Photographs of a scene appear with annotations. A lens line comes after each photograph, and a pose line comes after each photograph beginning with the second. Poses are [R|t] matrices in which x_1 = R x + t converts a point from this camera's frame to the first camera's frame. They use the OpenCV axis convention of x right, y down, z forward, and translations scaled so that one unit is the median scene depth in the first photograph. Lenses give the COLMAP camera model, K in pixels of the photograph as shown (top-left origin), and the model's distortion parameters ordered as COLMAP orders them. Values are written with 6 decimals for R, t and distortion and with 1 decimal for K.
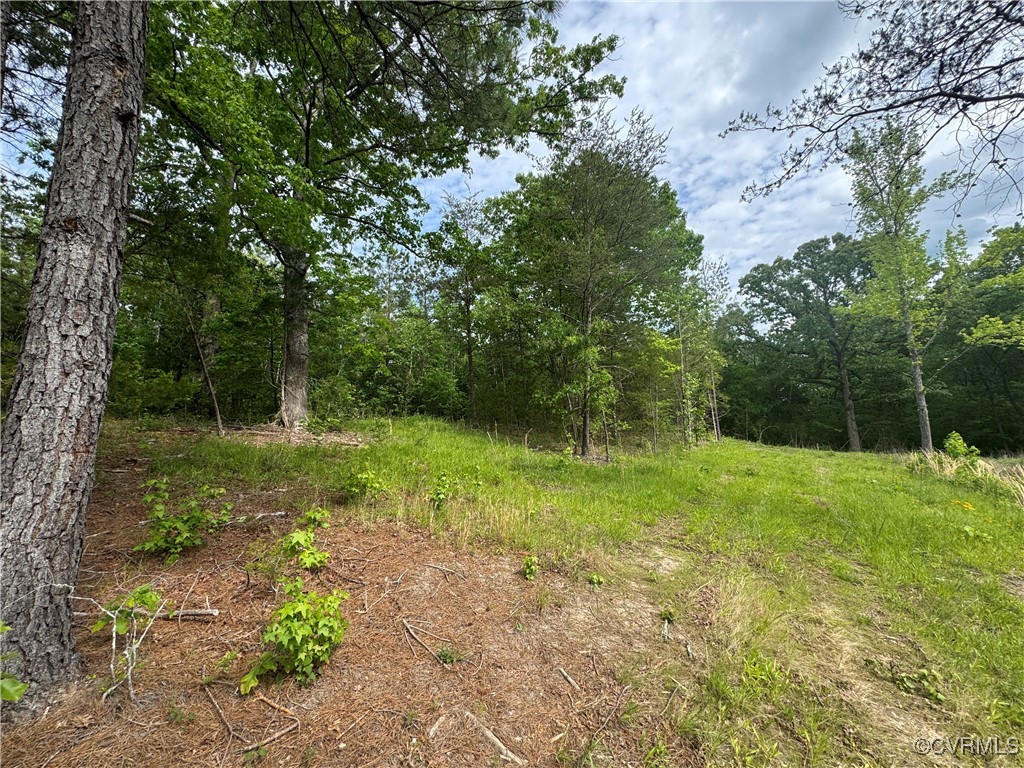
lens RADIAL K [[411.4, 0, 512.0], [0, 411.4, 384.8], [0, 0, 1]] dist [0.001849, -0.000038]
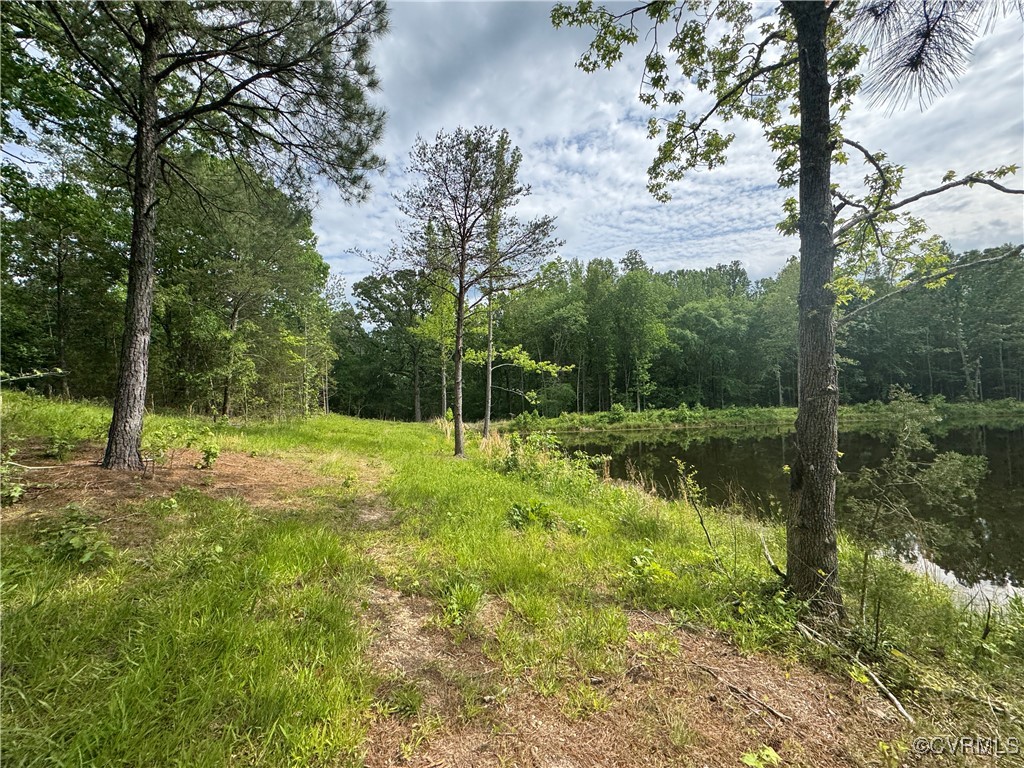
lens RADIAL K [[411.4, 0, 512.0], [0, 411.4, 384.8], [0, 0, 1]] dist [0.001849, -0.000038]
pose [[0.630753, 0.050707, 0.774325, -0.082158], [-0.088928, 0.996012, 0.007216, -0.011510], [-0.770871, -0.073411, 0.632747, -0.155556]]
